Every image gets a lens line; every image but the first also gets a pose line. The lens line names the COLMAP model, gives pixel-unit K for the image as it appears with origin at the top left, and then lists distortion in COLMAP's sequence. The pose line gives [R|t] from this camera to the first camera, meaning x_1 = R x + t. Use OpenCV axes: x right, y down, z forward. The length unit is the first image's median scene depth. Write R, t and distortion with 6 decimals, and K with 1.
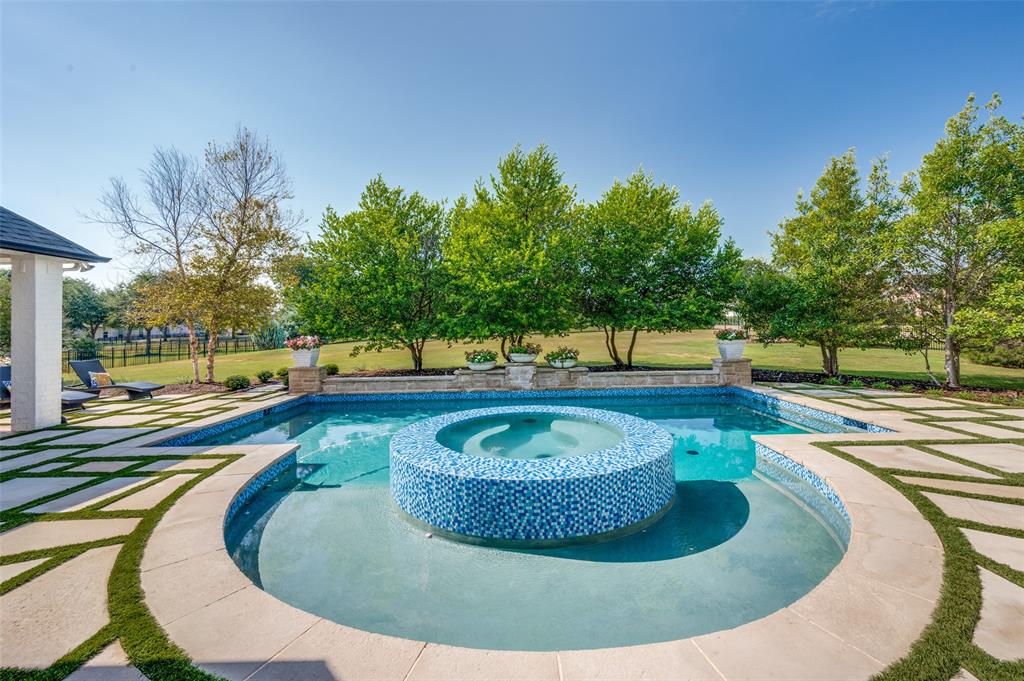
lens RADIAL K [[410.3, 0, 520.9], [0, 410.3, 320.5], [0, 0, 1]] dist [-0.002569, 0.000877]
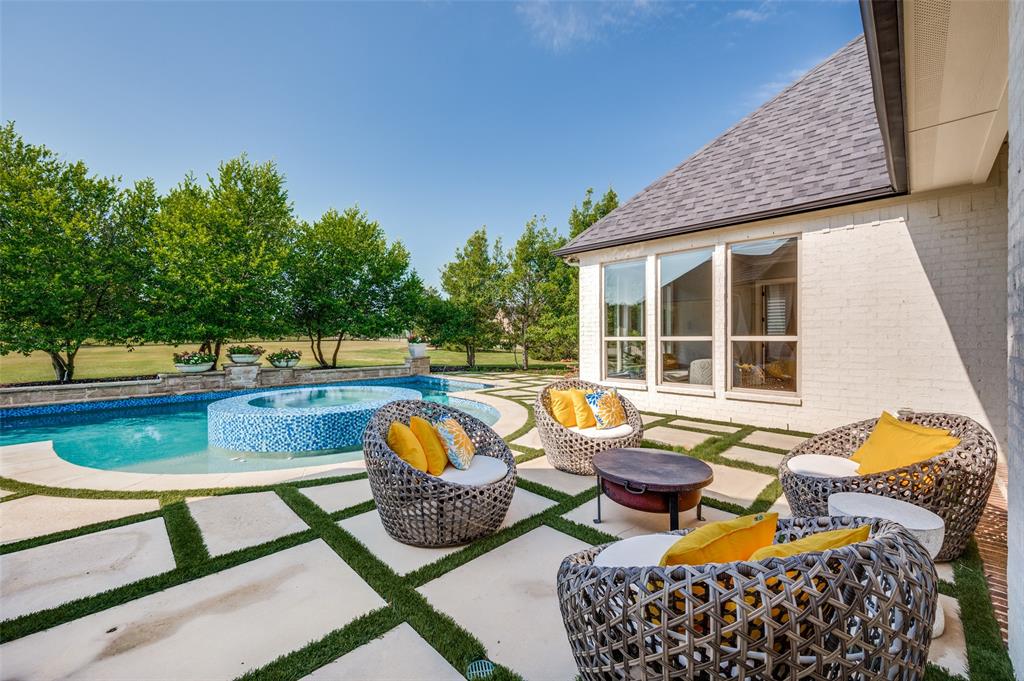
lens RADIAL K [[410.3, 0, 513.6], [0, 410.3, 338.1], [0, 0, 1]] dist [-0.002569, 0.000877]
pose [[0.700880, 0.016564, 0.713087, -0.262692], [-0.020762, 0.999780, -0.002817, 0.027303], [-0.712977, -0.012830, 0.701070, -0.221855]]
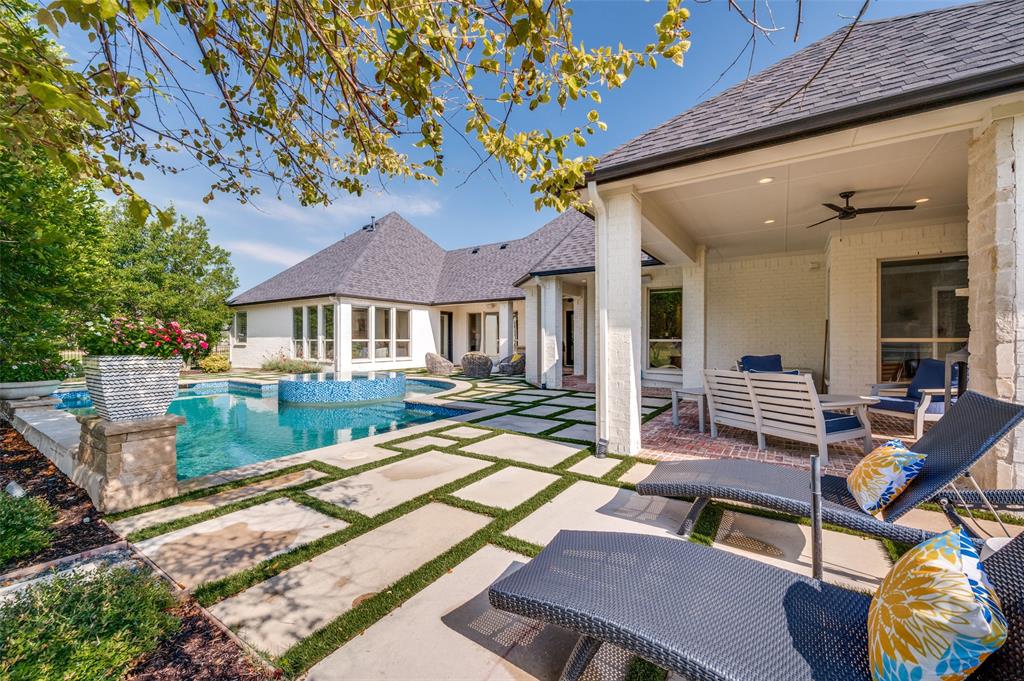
lens RADIAL K [[410.3, 0, 507.6], [0, 410.3, 344.0], [0, 0, 1]] dist [-0.002569, 0.000877]
pose [[-0.831309, 0.017277, 0.555542, -0.932224], [0.008085, 0.999787, -0.018995, 0.066682], [-0.555752, -0.011299, -0.831271, 1.096361]]
